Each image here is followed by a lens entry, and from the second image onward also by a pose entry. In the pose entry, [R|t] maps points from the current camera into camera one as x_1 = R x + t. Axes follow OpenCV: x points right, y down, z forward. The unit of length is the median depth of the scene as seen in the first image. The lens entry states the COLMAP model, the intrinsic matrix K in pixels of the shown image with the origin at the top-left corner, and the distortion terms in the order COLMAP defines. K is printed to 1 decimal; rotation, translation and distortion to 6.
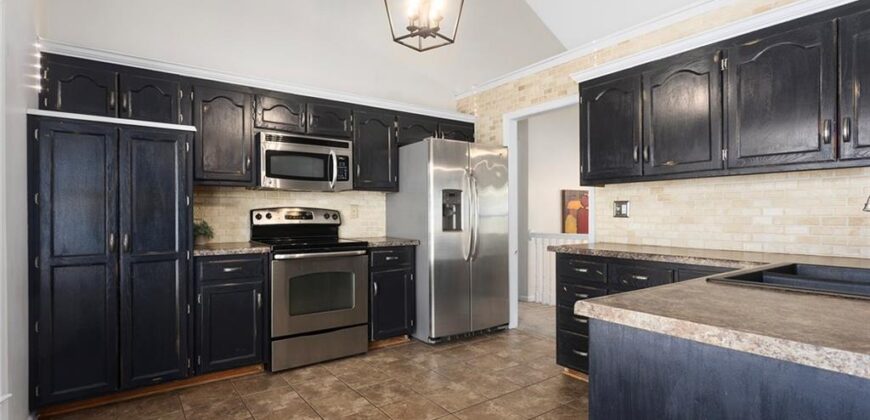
lens RADIAL K [[424.1, 0, 427.8], [0, 424.1, 214.0], [0, 0, 1]] dist [0.000948, 0.000500]
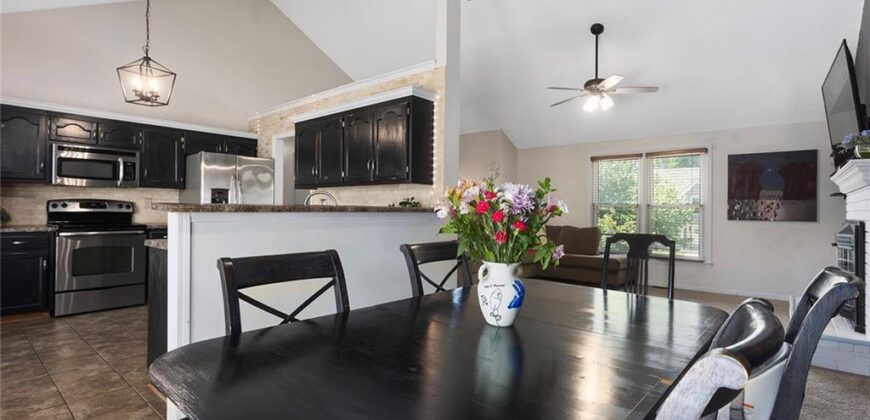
lens RADIAL K [[427.9, 0, 433.9], [0, 427.9, 206.0], [0, 0, 1]] dist [0.018794, 0.000006]
pose [[0.975412, 0.014065, 0.219942, 0.467424], [-0.012802, 0.999892, -0.007166, 0.001664], [-0.220019, 0.004174, 0.975487, -0.596452]]
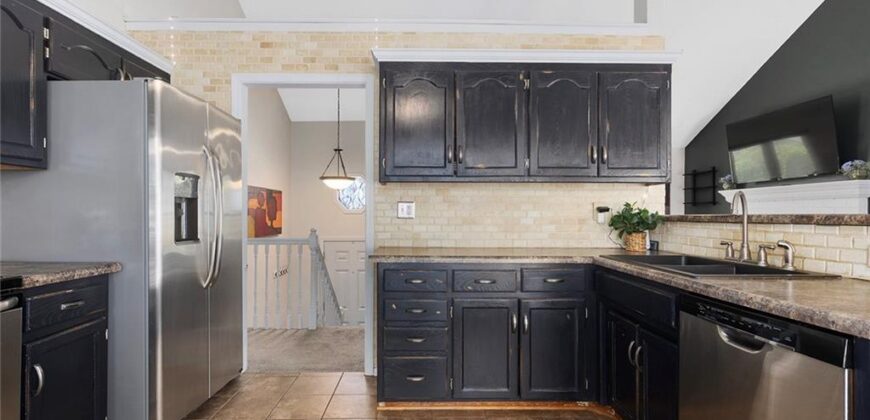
lens RADIAL K [[424.1, 0, 427.8], [0, 424.1, 214.0], [0, 0, 1]] dist [0.000948, 0.000500]
pose [[0.561879, 0.005096, 0.827204, -0.266682], [-0.004004, 0.999986, -0.003440, -0.000100], [-0.827210, -0.001380, 0.561892, 0.401588]]
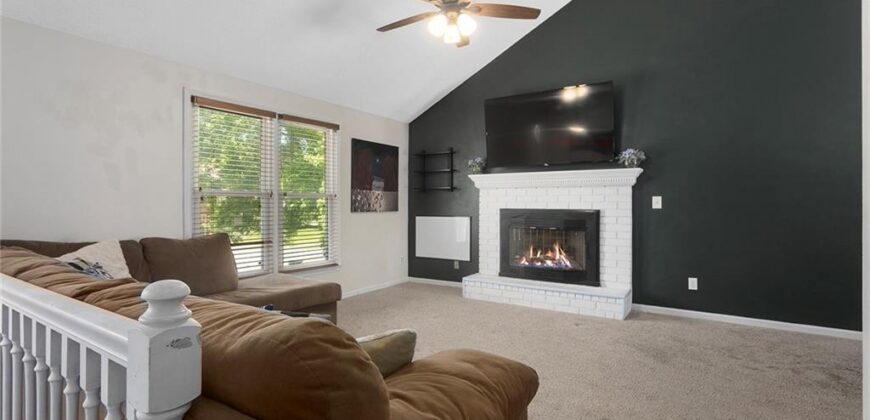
lens RADIAL K [[424.1, 0, 427.8], [0, 424.1, 214.0], [0, 0, 1]] dist [0.000948, 0.000500]
pose [[-0.347121, -0.017445, 0.937658, 0.501672], [-0.001281, 0.999835, 0.018128, 0.008723], [-0.937820, 0.005092, -0.347086, 1.111178]]
